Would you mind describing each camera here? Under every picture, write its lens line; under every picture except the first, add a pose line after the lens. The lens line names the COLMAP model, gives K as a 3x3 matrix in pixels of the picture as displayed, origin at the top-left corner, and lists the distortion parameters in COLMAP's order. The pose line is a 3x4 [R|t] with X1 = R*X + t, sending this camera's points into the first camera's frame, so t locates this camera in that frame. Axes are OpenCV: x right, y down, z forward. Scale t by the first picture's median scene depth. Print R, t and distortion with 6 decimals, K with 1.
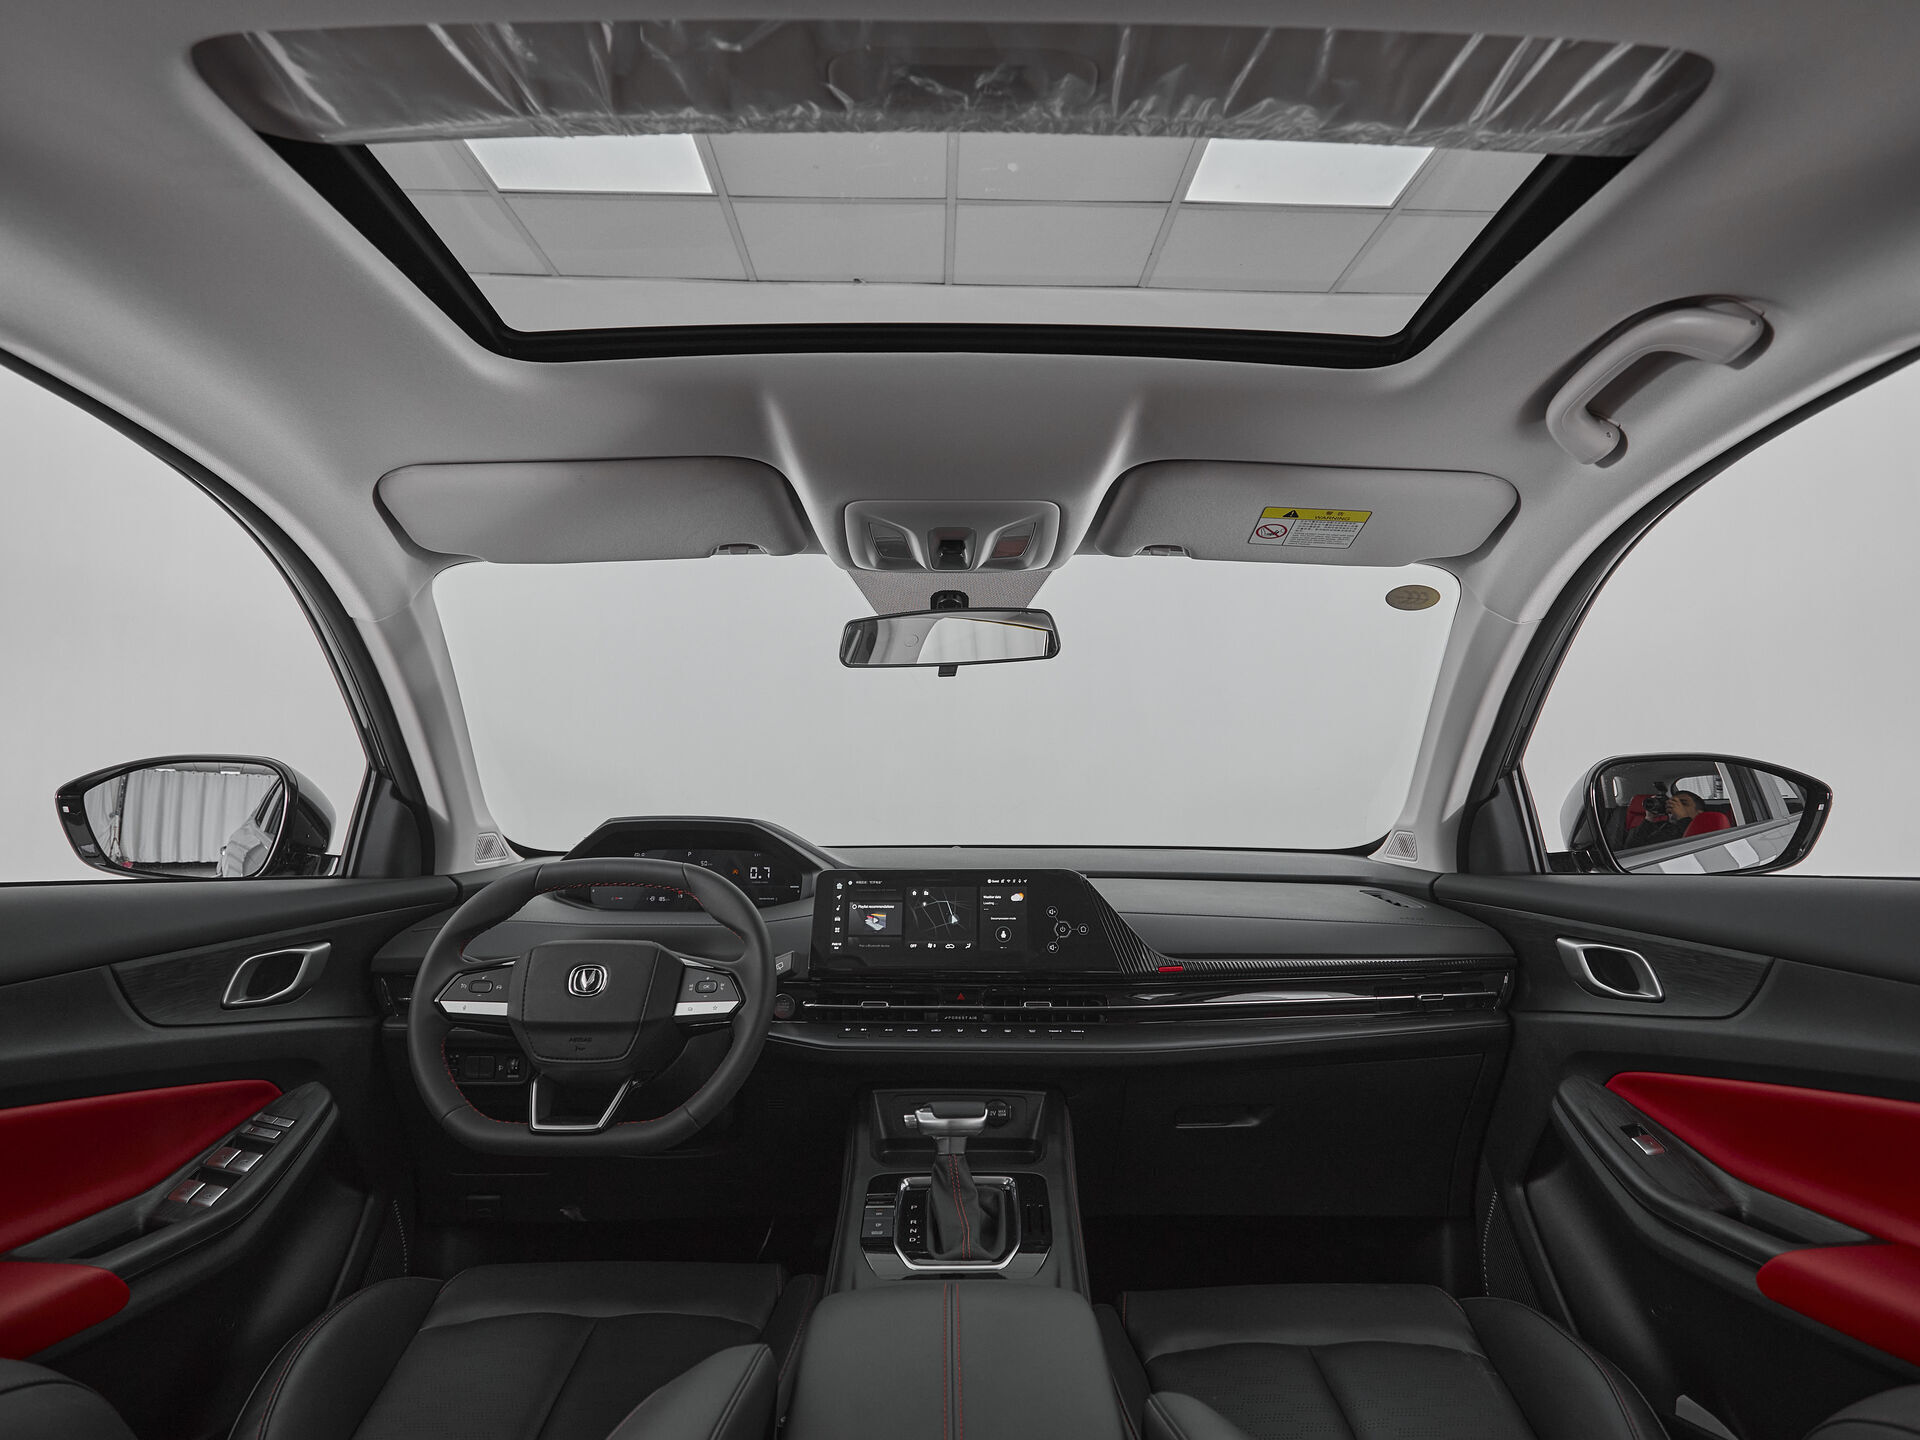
lens RADIAL K [[1050.1, 0, 957.8], [0, 1050.1, 711.3], [0, 0, 1]] dist [0.001713, -0.004878]
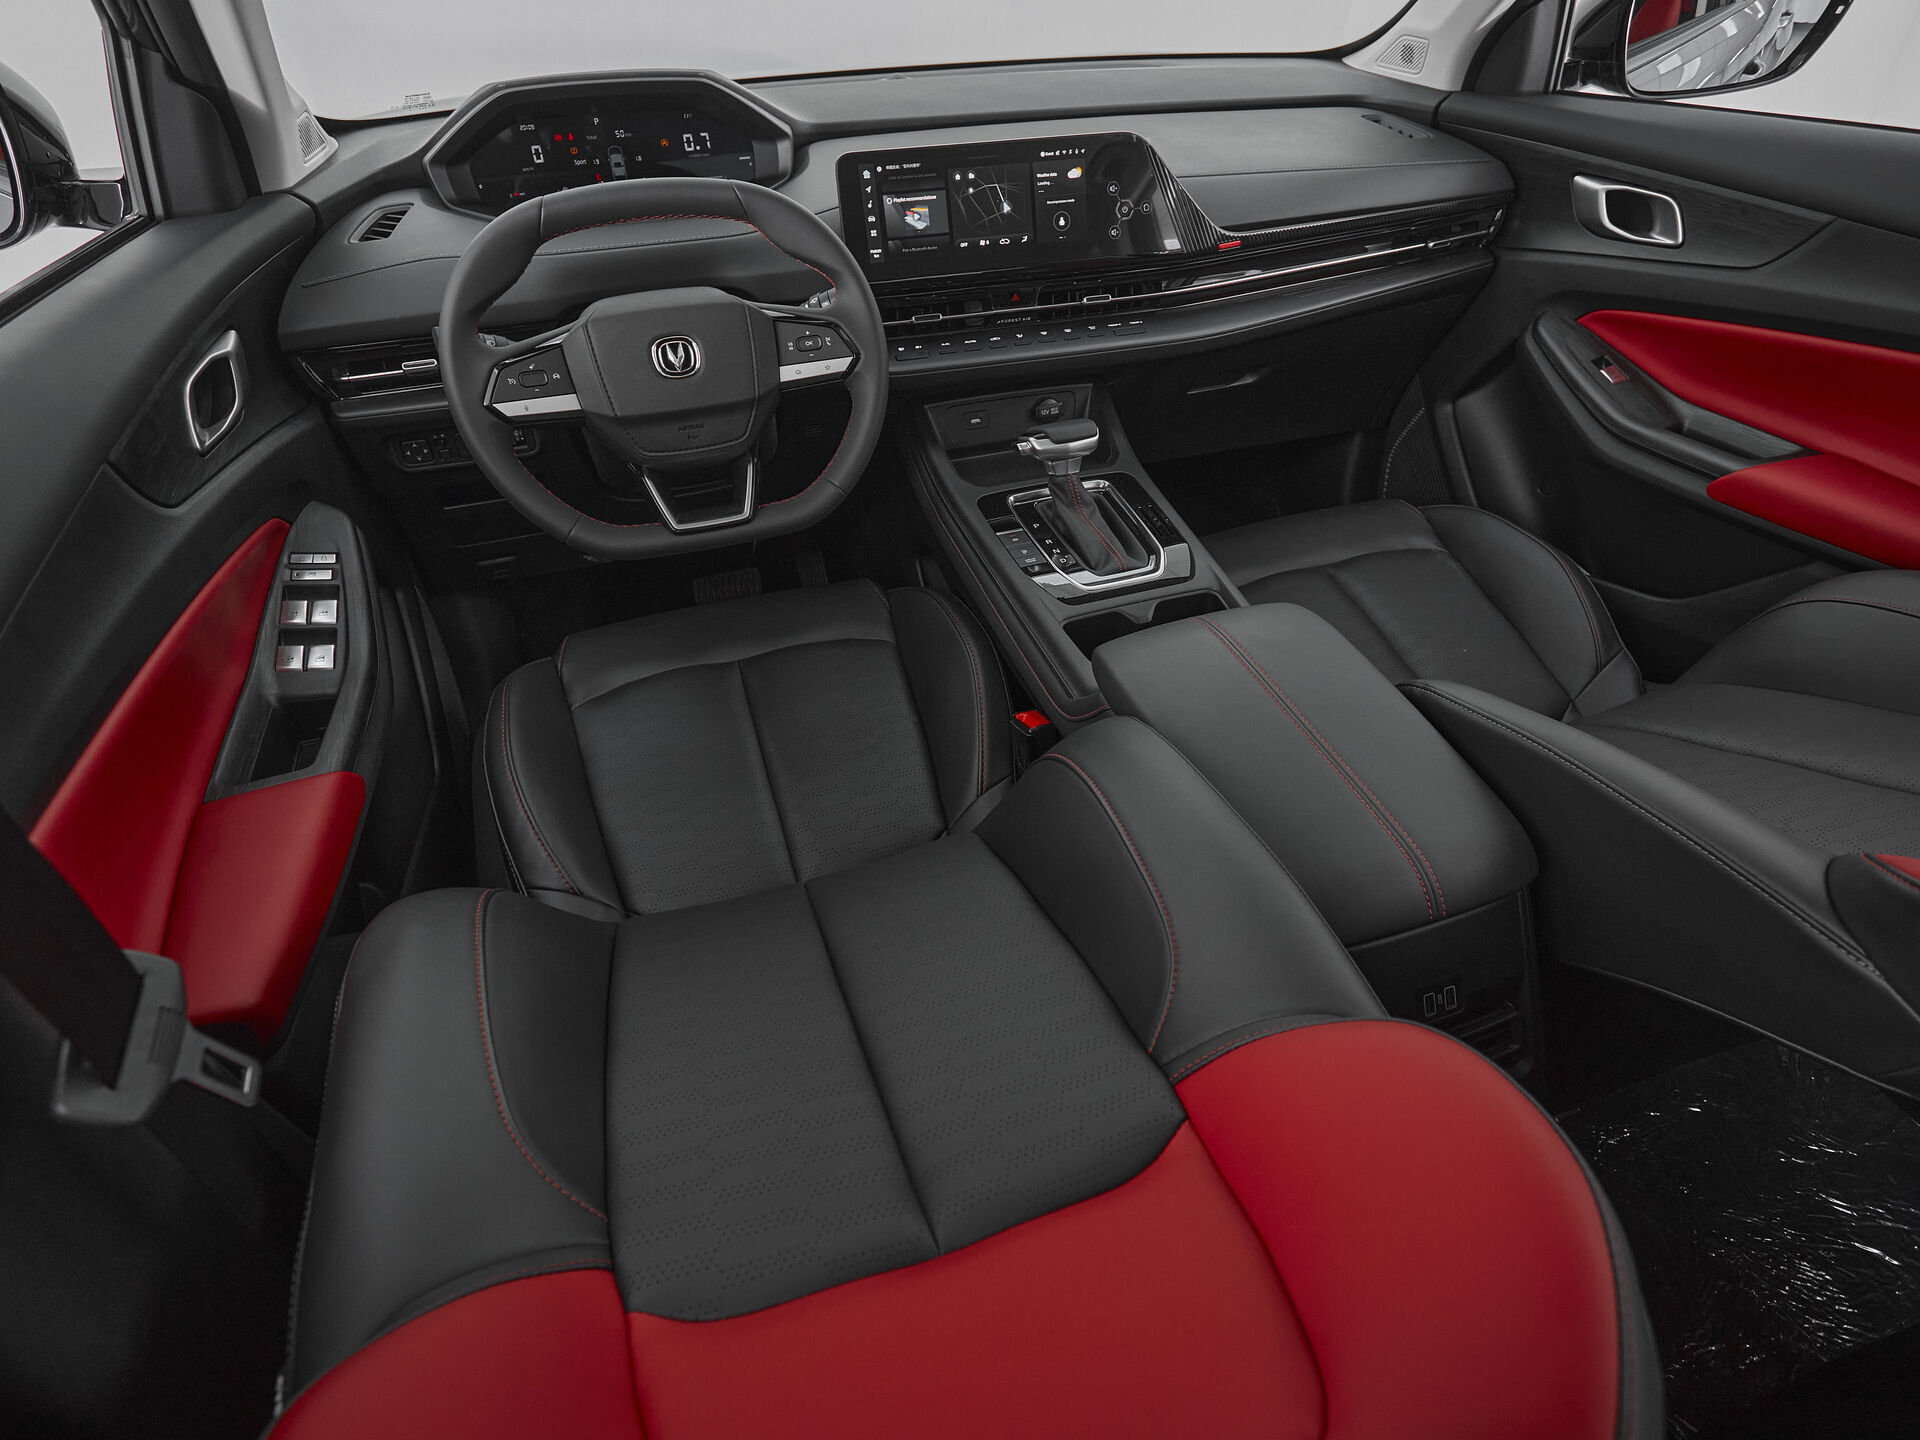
lens RADIAL K [[1050.1, 0, 993.9], [0, 1050.1, 729.5], [0, 0, 1]] dist [0.001713, -0.004878]
pose [[0.945752, -0.215223, 0.243377, -0.366989], [-0.015548, 0.718267, 0.695594, -0.109500], [-0.324518, -0.661644, 0.675956, 0.156980]]
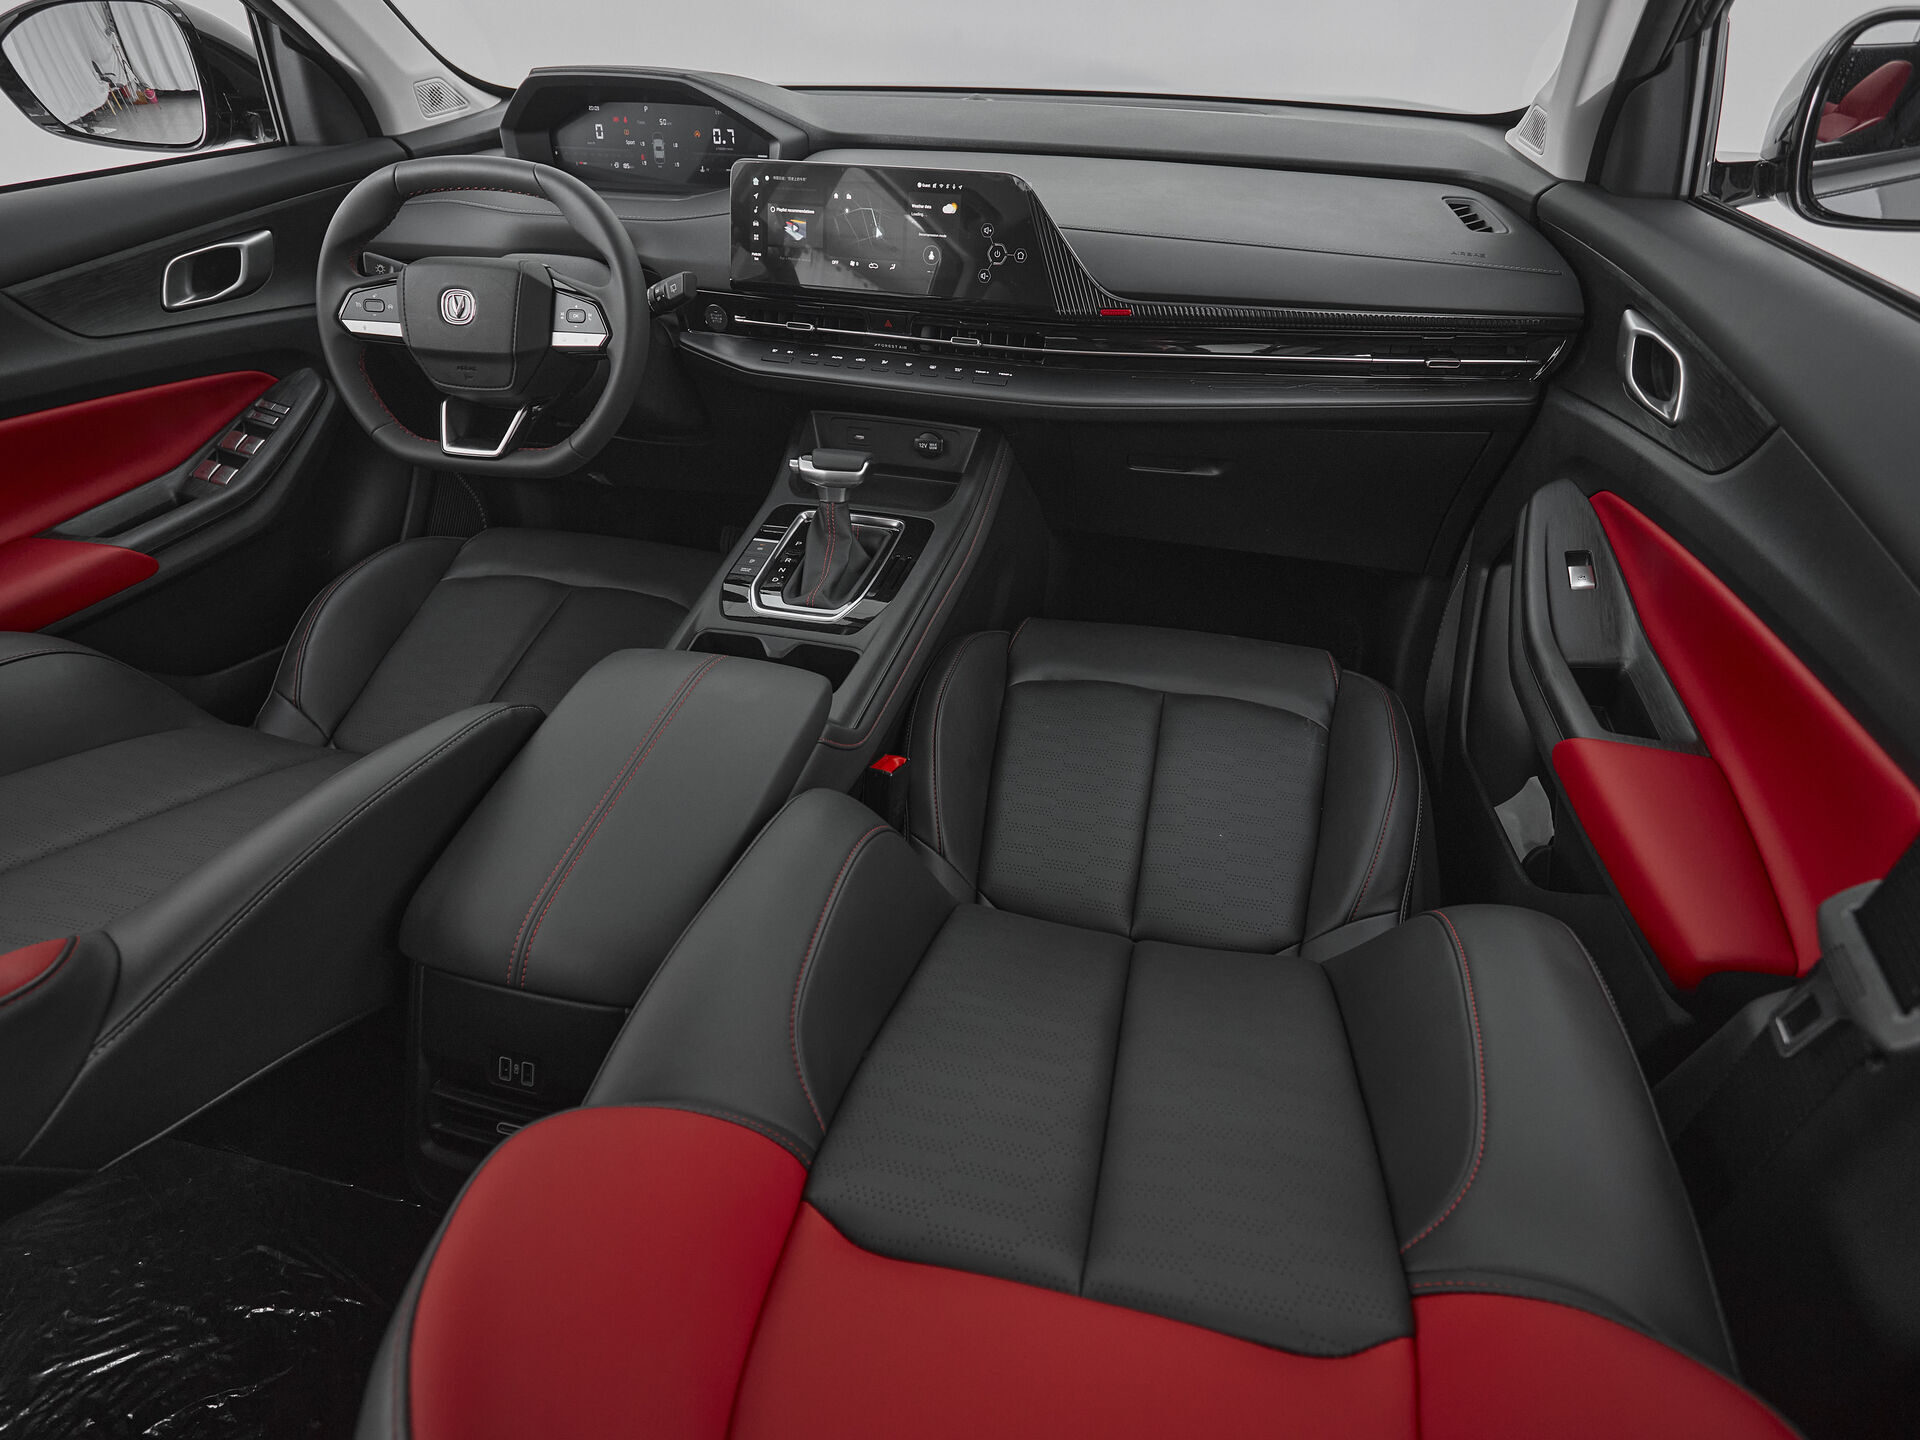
lens RADIAL K [[1050.1, 0, 944.7], [0, 1050.1, 737.4], [0, 0, 1]] dist [0.001713, -0.004878]
pose [[0.966503, 0.154133, -0.205221, 0.336524], [0.031573, 0.722119, 0.691048, -0.112305], [0.254707, -0.674379, 0.693064, 0.159070]]
